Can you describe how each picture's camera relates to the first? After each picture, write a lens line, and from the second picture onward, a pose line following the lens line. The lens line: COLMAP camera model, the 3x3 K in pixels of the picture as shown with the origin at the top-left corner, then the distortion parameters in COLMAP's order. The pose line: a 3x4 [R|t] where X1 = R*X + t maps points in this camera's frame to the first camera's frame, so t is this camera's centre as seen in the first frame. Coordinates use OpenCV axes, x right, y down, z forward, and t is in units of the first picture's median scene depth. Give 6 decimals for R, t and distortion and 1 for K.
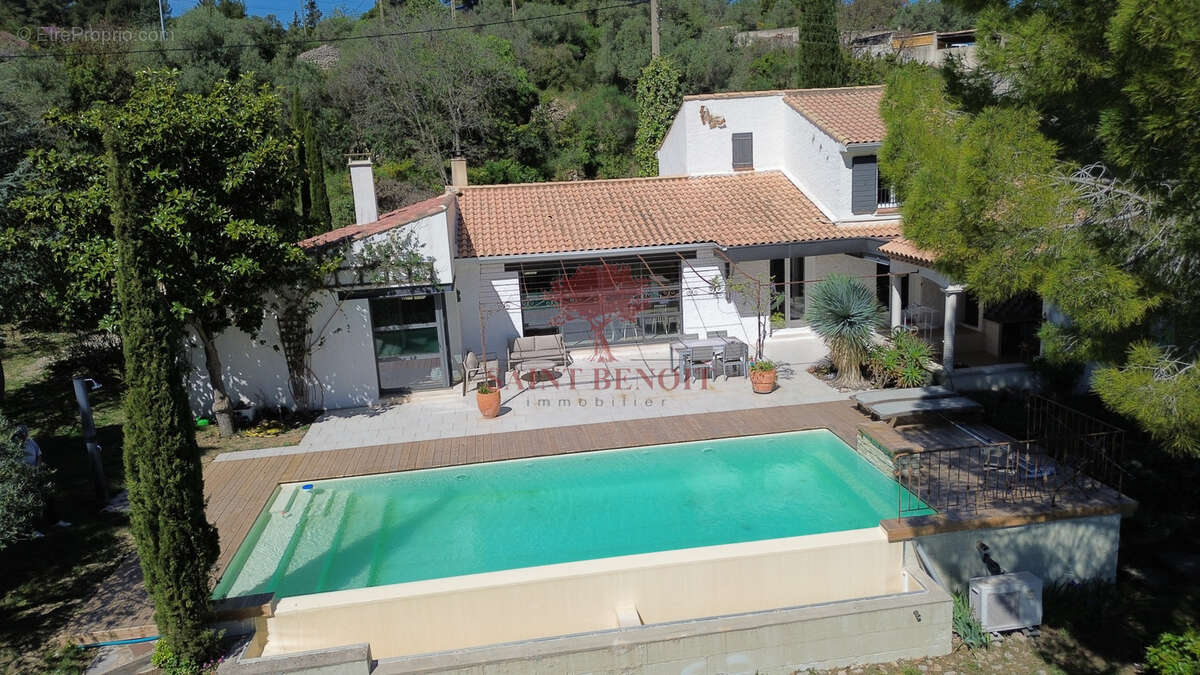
lens RADIAL K [[849.1, 0, 600.1], [0, 849.1, 337.4], [0, 0, 1]] dist [0.010336, -0.008097]
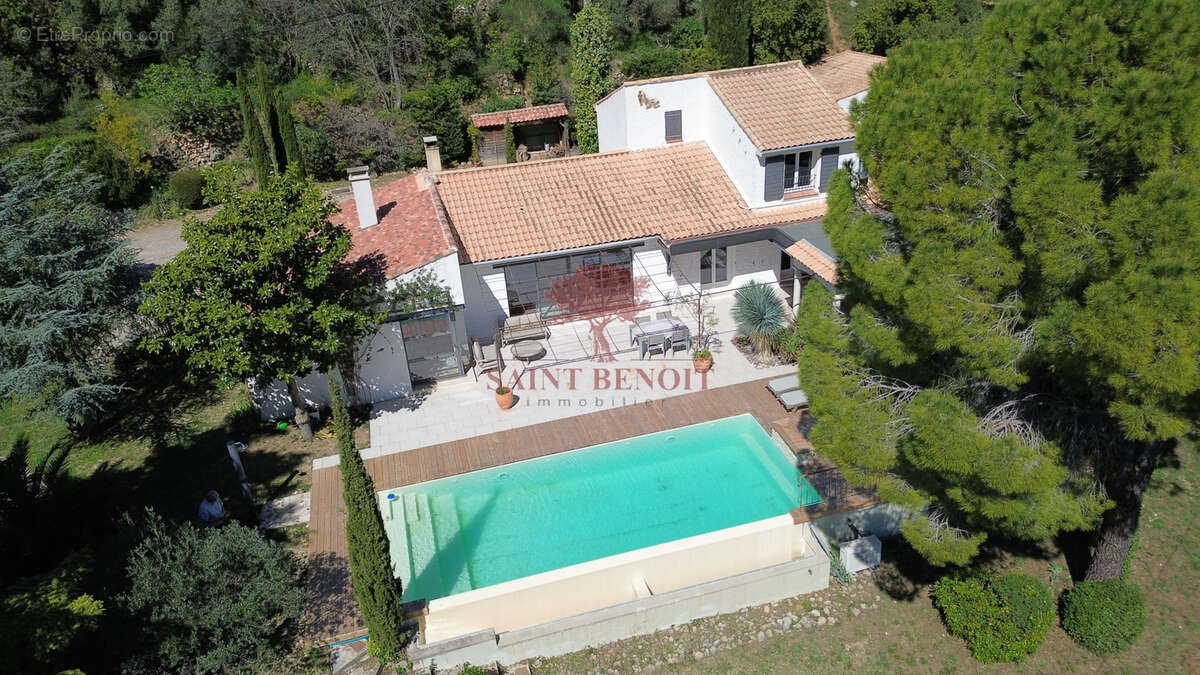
lens RADIAL K [[849.1, 0, 599.9], [0, 849.1, 337.4], [0, 0, 1]] dist [0.010336, -0.008097]
pose [[0.991083, -0.065464, 0.116054, -0.125682], [0.032706, 0.963861, 0.264391, -0.352364], [-0.129168, -0.258238, 0.957407, -0.270406]]
